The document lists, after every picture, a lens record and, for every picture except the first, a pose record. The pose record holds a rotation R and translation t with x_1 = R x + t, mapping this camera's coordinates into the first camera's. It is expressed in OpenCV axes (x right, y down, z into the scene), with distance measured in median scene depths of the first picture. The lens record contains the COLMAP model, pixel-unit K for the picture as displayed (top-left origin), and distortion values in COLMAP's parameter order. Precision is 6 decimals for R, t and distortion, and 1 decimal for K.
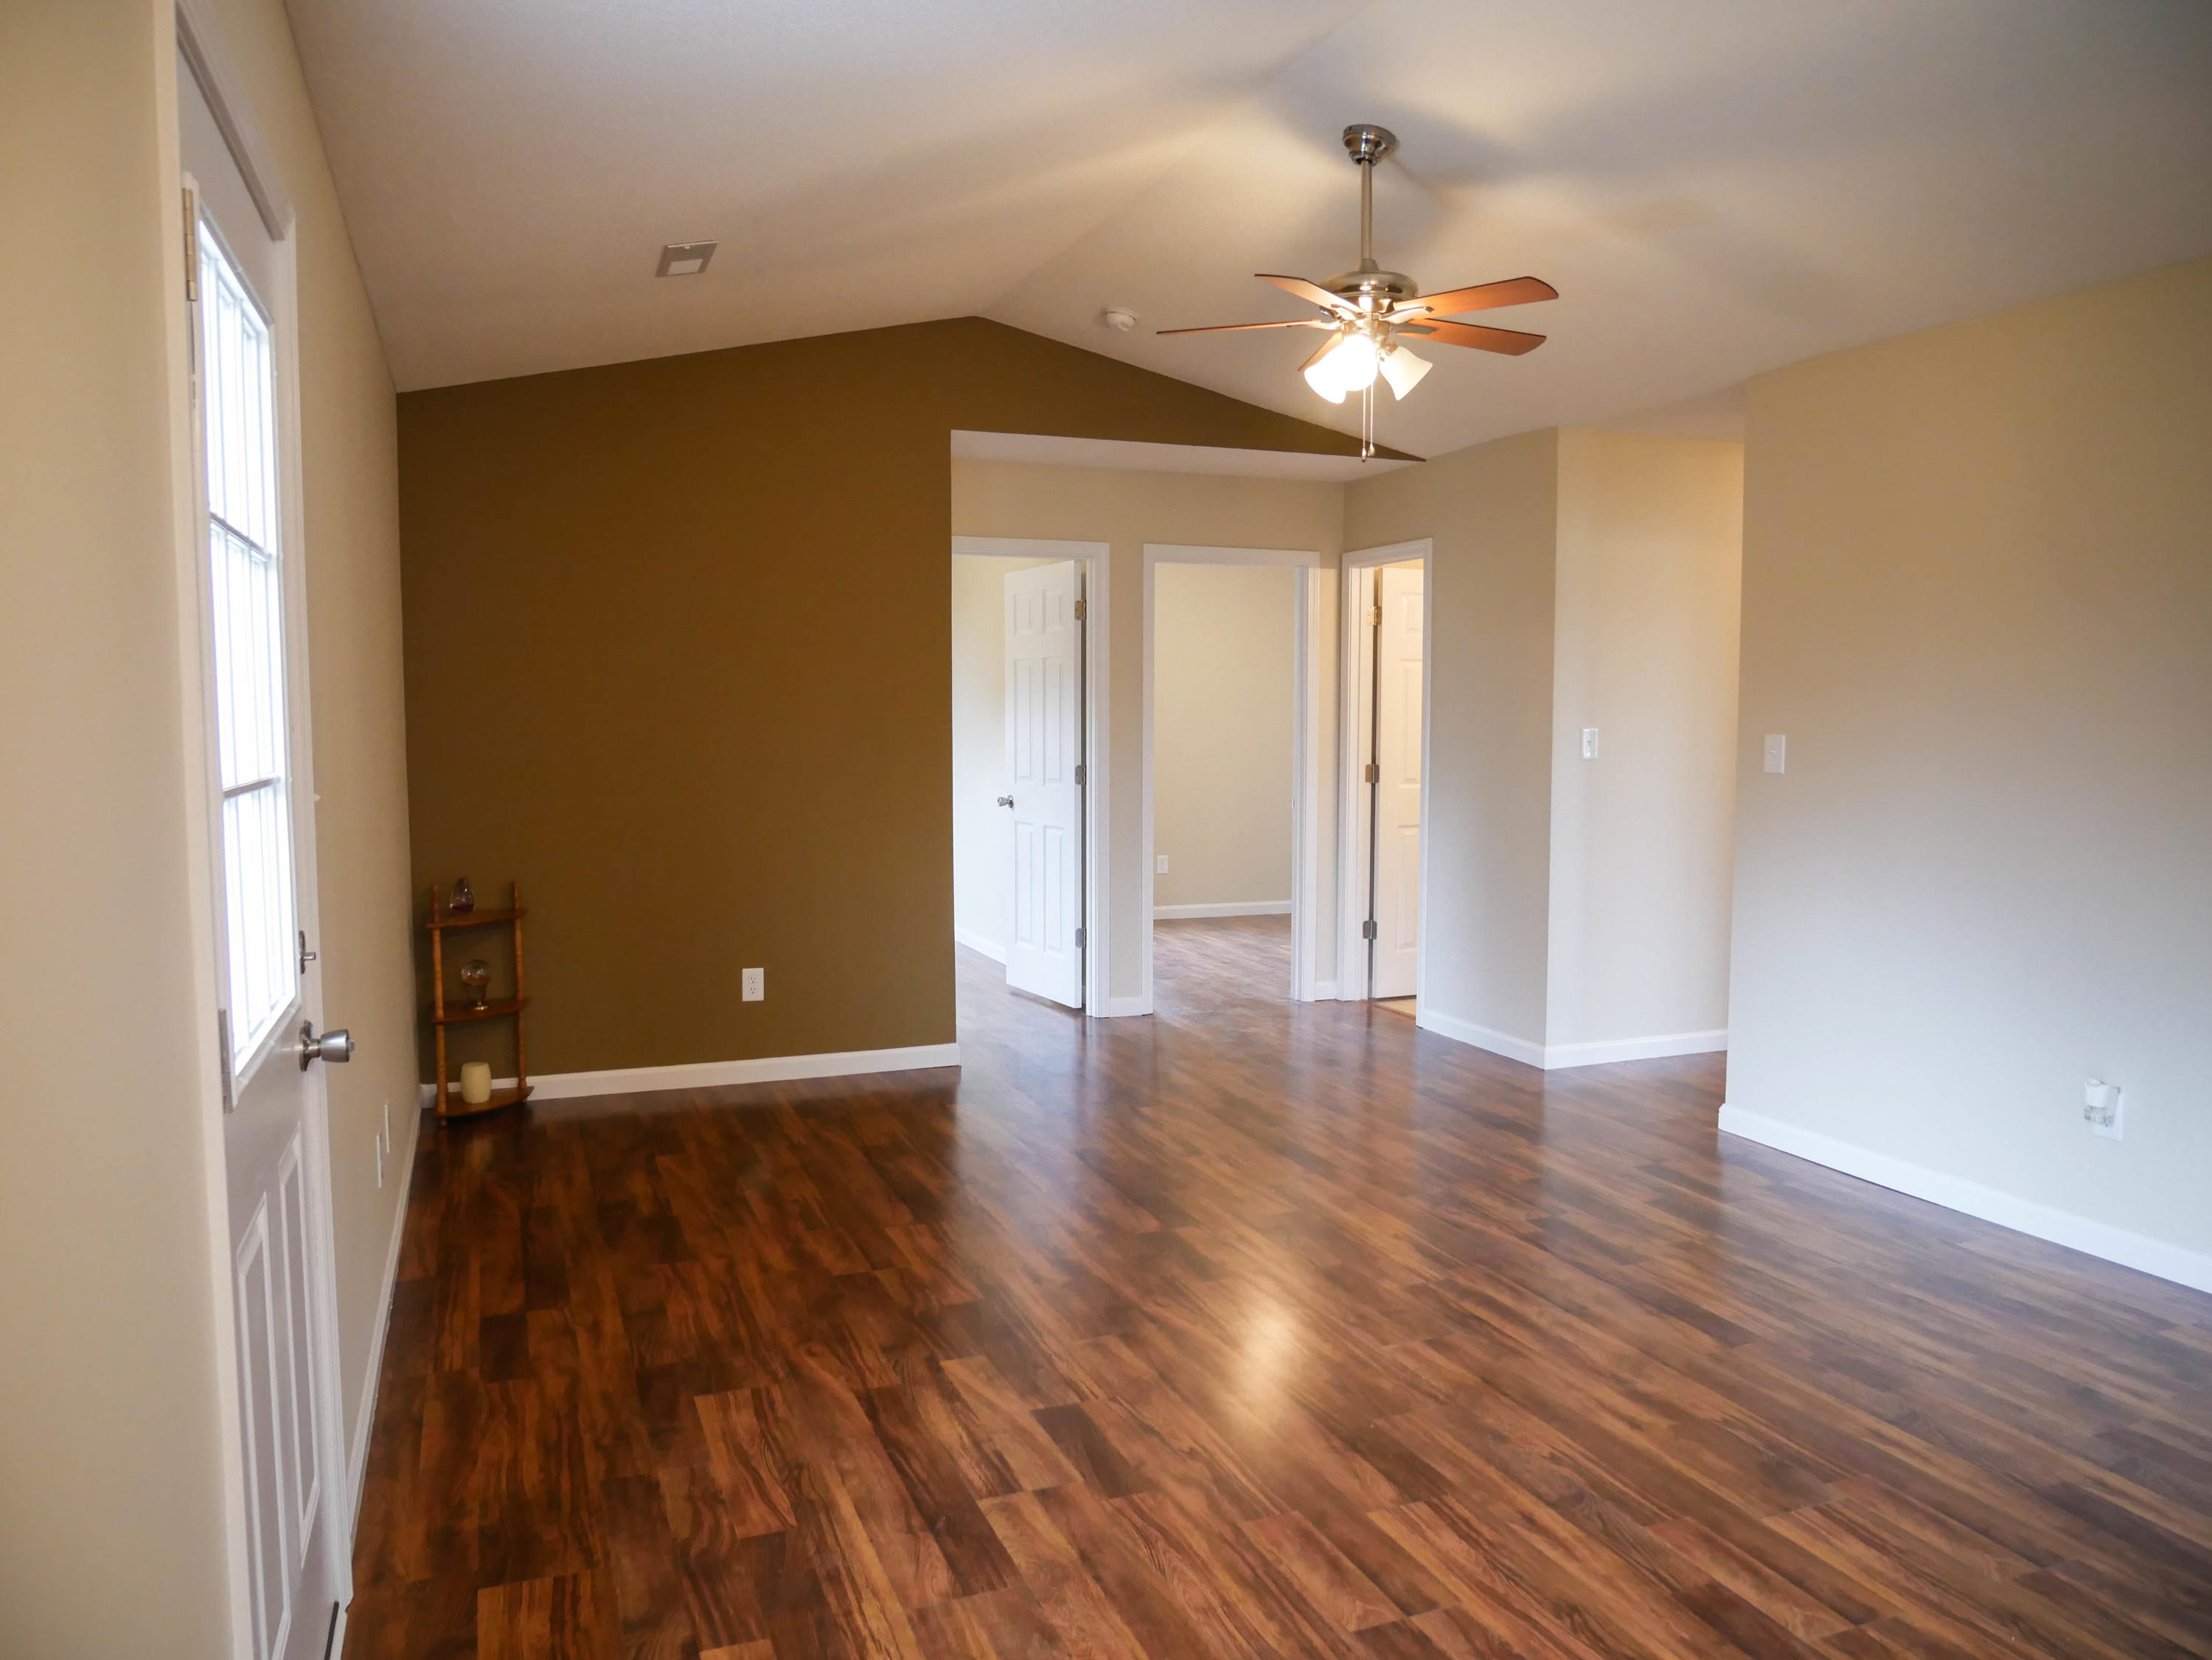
lens RADIAL K [[1592.2, 0, 1106.0], [0, 1592.2, 830.0], [0, 0, 1]] dist [-0.052933, 0.028513]
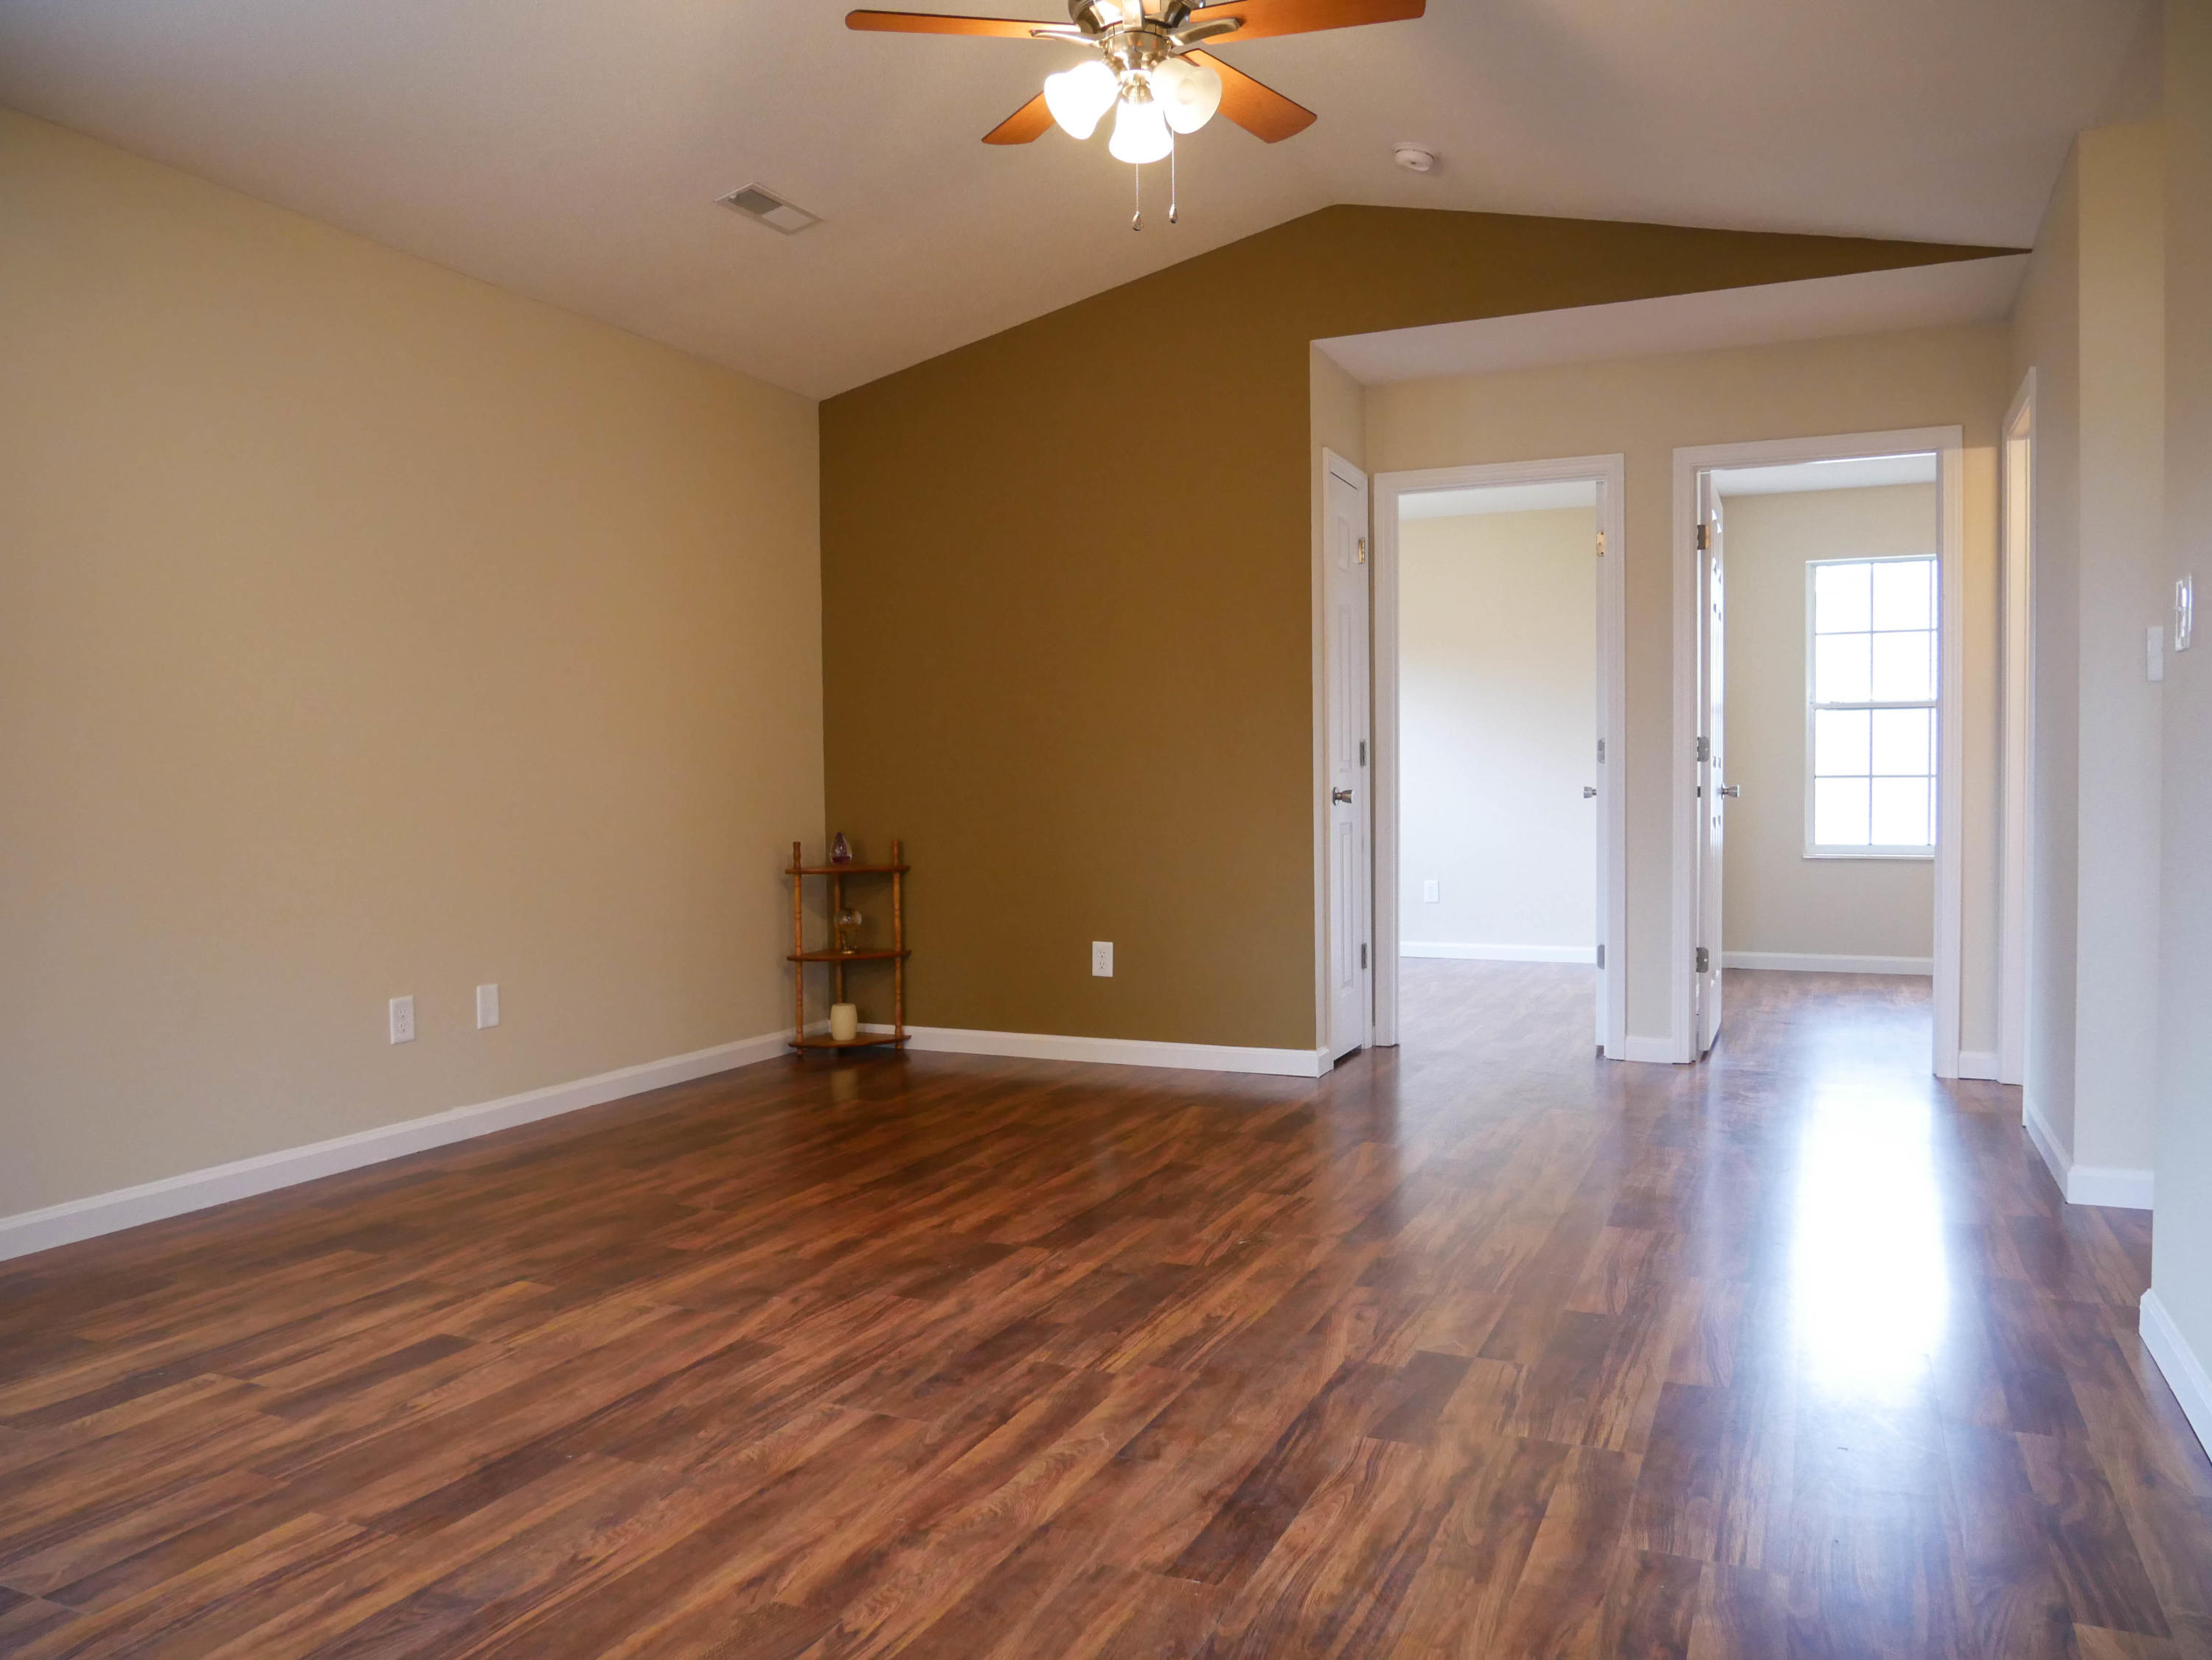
lens RADIAL K [[1592.2, 0, 1106.0], [0, 1592.2, 830.0], [0, 0, 1]] dist [-0.052933, 0.028513]
pose [[0.694121, 0.013544, -0.719731, 0.755515], [-0.044870, 0.998693, -0.024479, 0.070718], [0.718458, 0.049286, 0.693822, 0.548155]]
